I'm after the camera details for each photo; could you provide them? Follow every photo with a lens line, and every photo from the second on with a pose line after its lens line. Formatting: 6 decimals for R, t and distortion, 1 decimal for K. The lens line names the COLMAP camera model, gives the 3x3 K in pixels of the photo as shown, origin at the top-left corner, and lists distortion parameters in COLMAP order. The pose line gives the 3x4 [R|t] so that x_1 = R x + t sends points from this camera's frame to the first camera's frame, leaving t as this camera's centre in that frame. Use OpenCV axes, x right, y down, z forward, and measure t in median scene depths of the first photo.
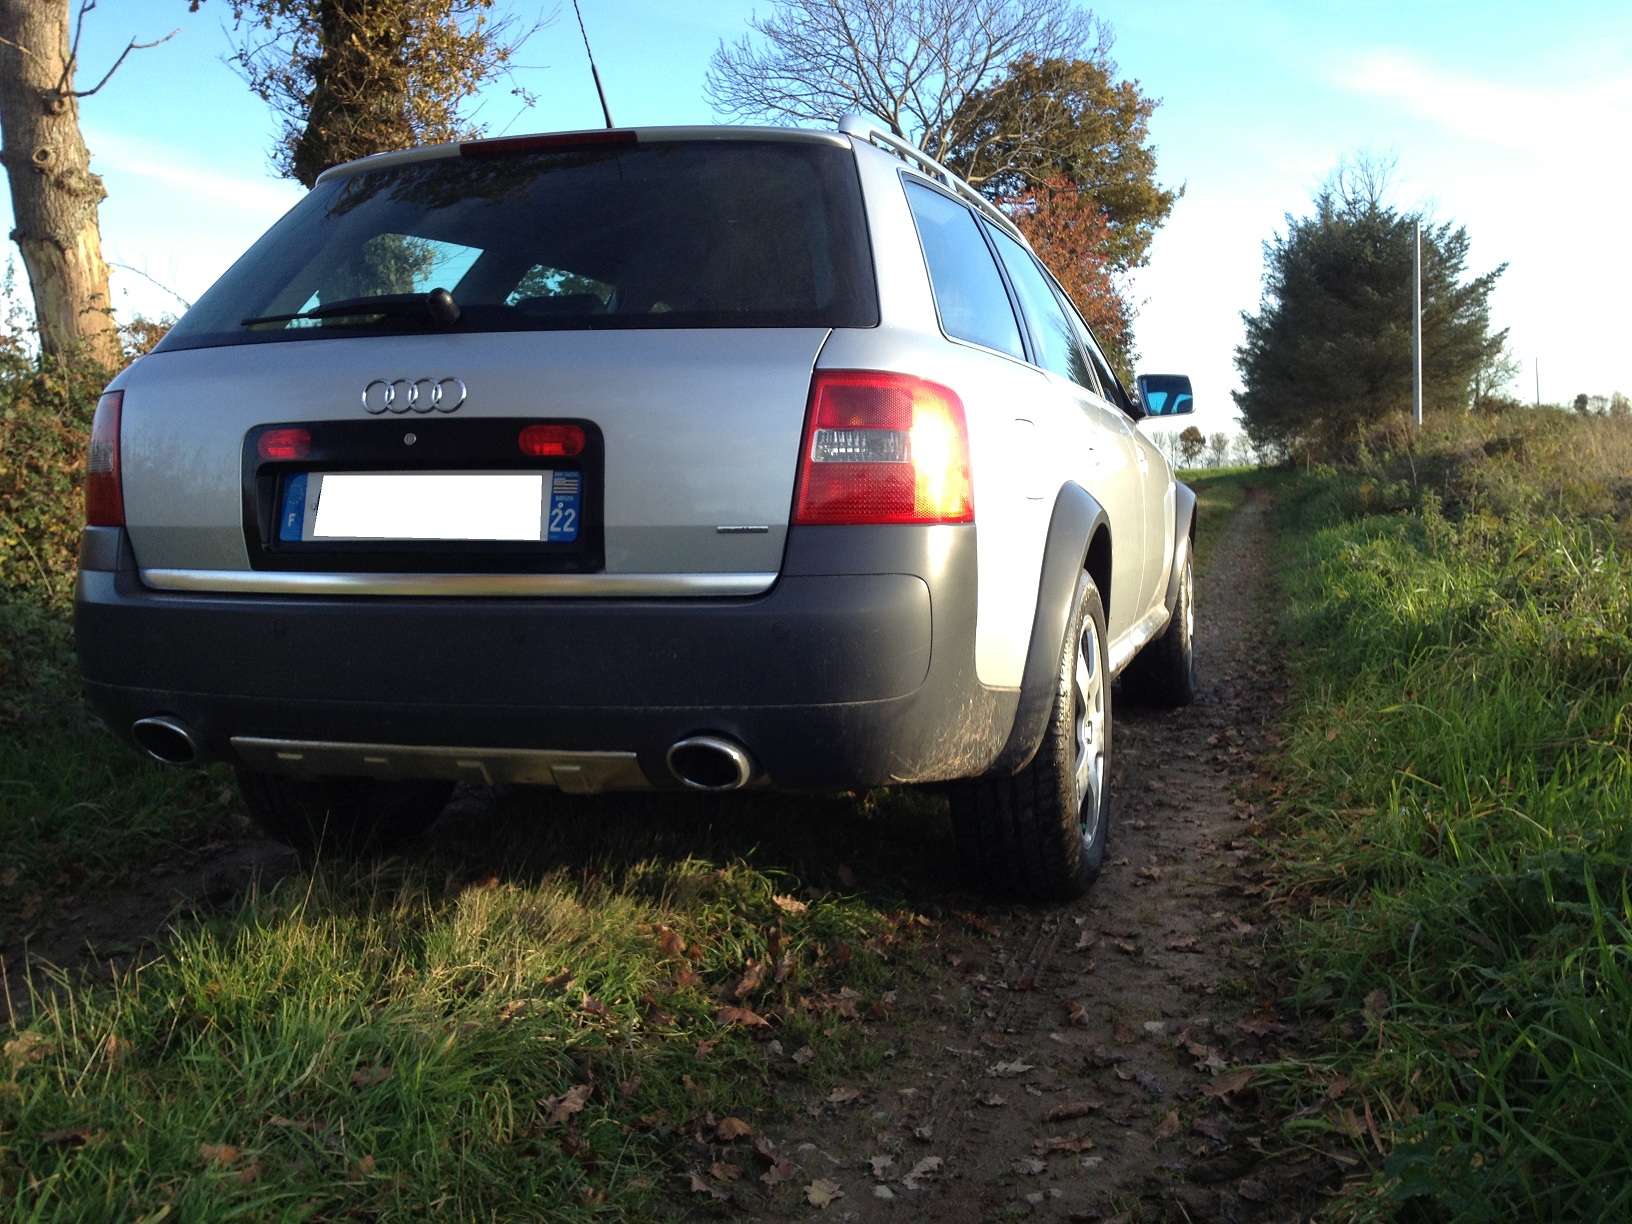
lens RADIAL K [[1593.5, 0, 798.8], [0, 1593.5, 609.6], [0, 0, 1]] dist [0.028831, 0.000000]
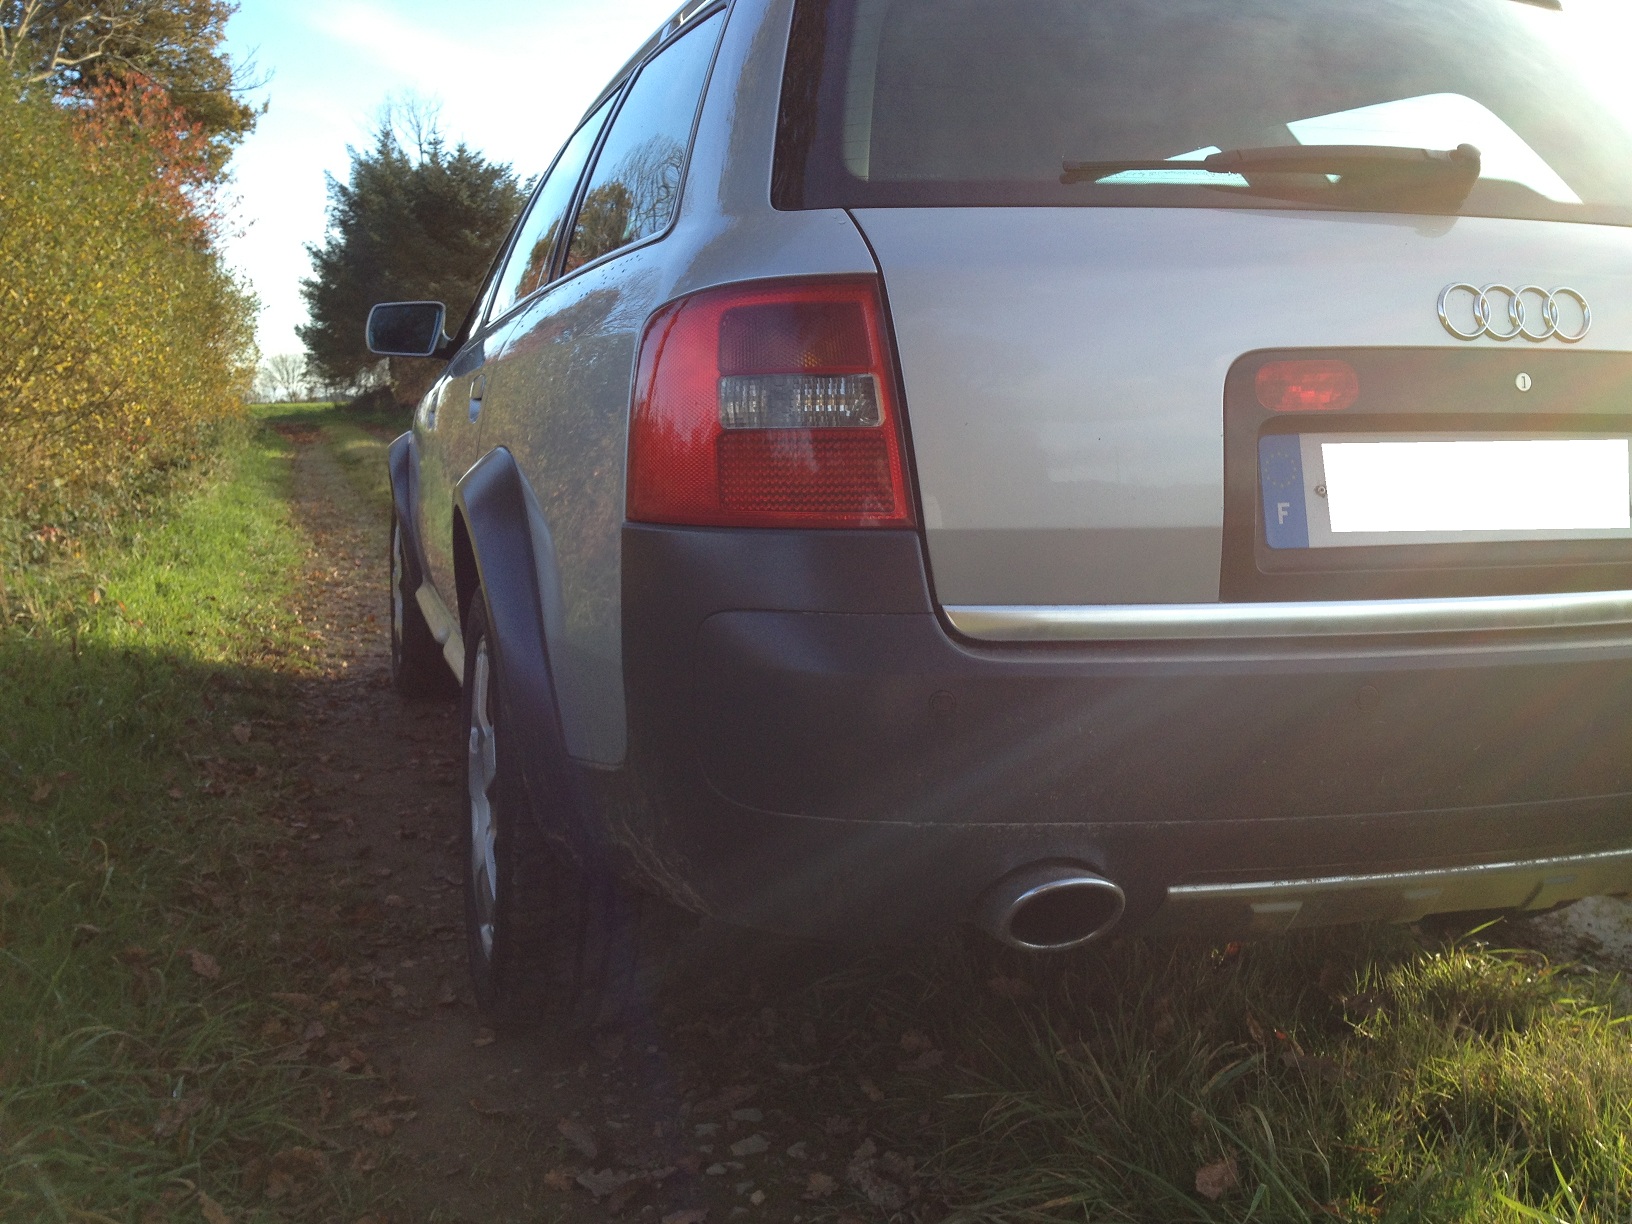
lens RADIAL K [[1593.5, 0, 829.3], [0, 1593.5, 608.6], [0, 0, 1]] dist [0.028831, 0.000000]
pose [[0.814383, -0.052564, 0.577943, -0.346876], [0.030748, 0.998399, 0.047477, -0.023214], [-0.579513, -0.020894, 0.814695, 0.267091]]
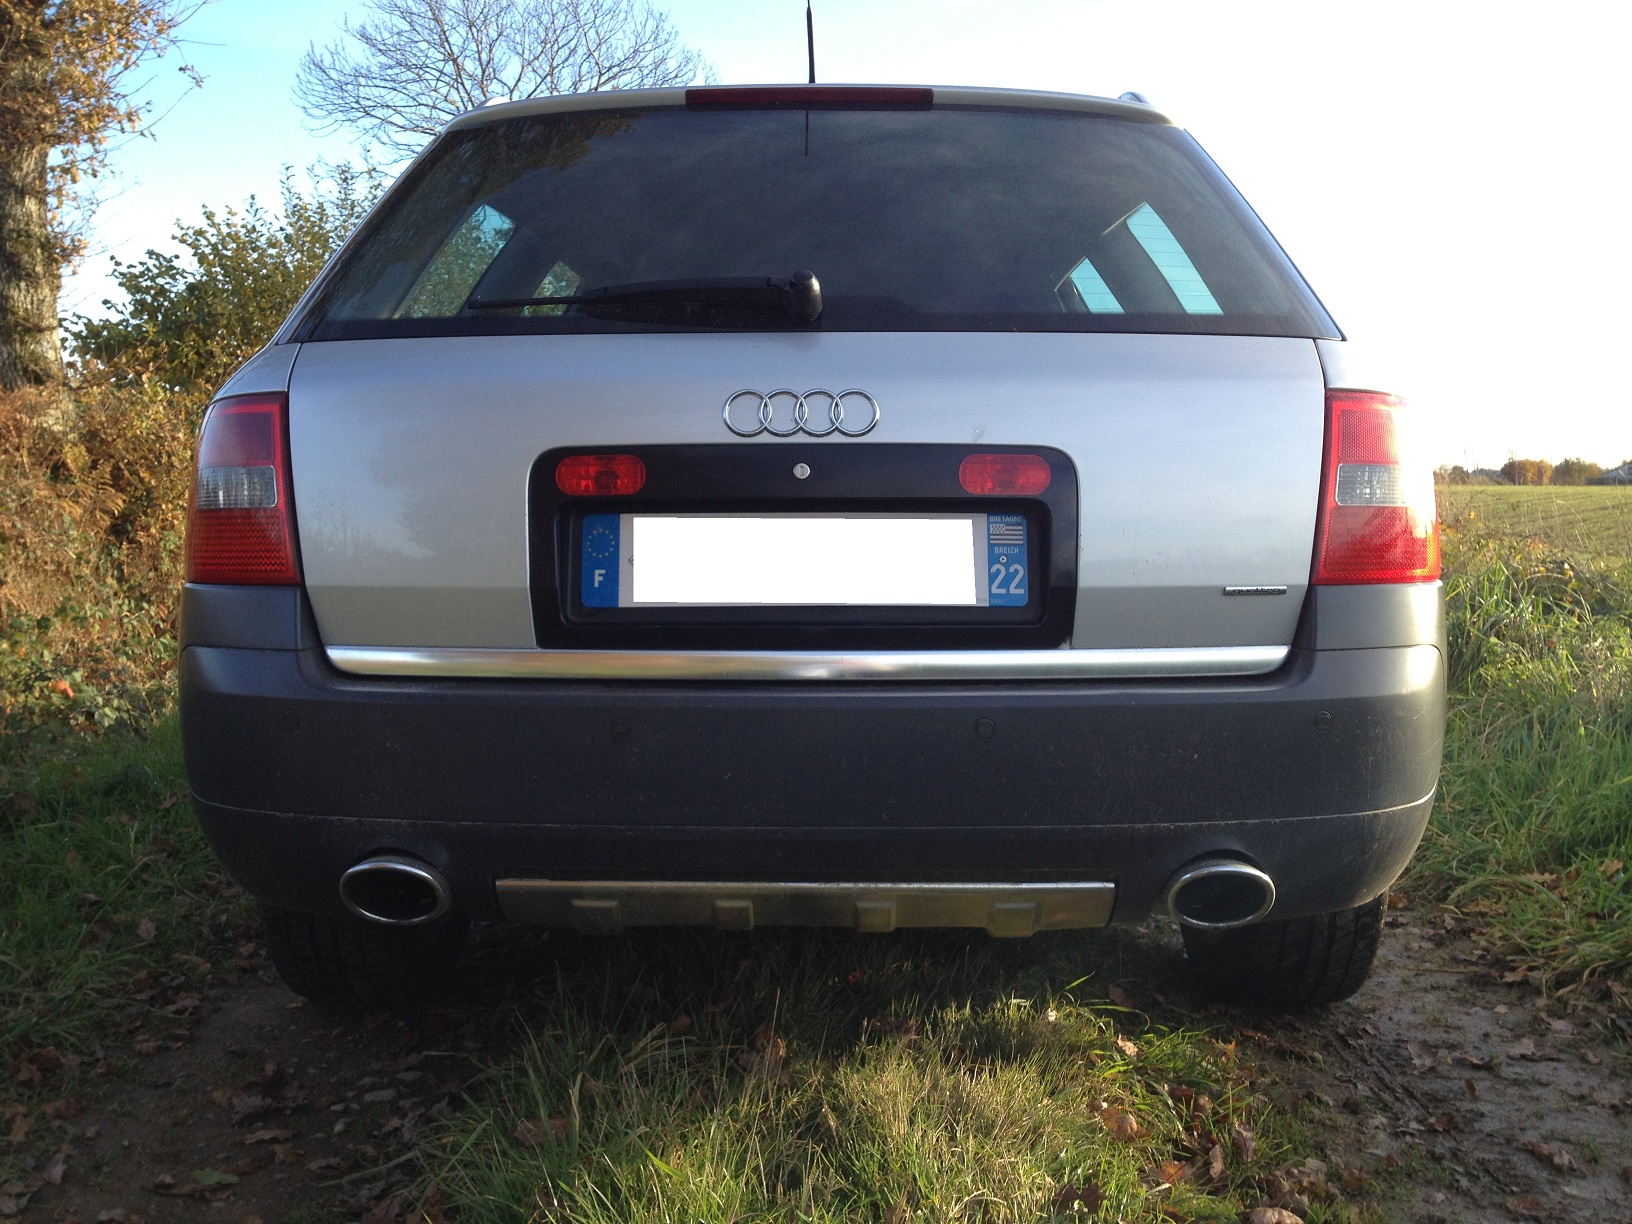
lens RADIAL K [[1593.5, 0, 792.7], [0, 1593.5, 577.8], [0, 0, 1]] dist [0.028831, 0.000000]
pose [[0.961959, 0.000308, 0.273193, -0.186892], [0.009912, 0.999302, -0.036026, -0.012447], [-0.273013, 0.037364, 0.961284, 0.121017]]
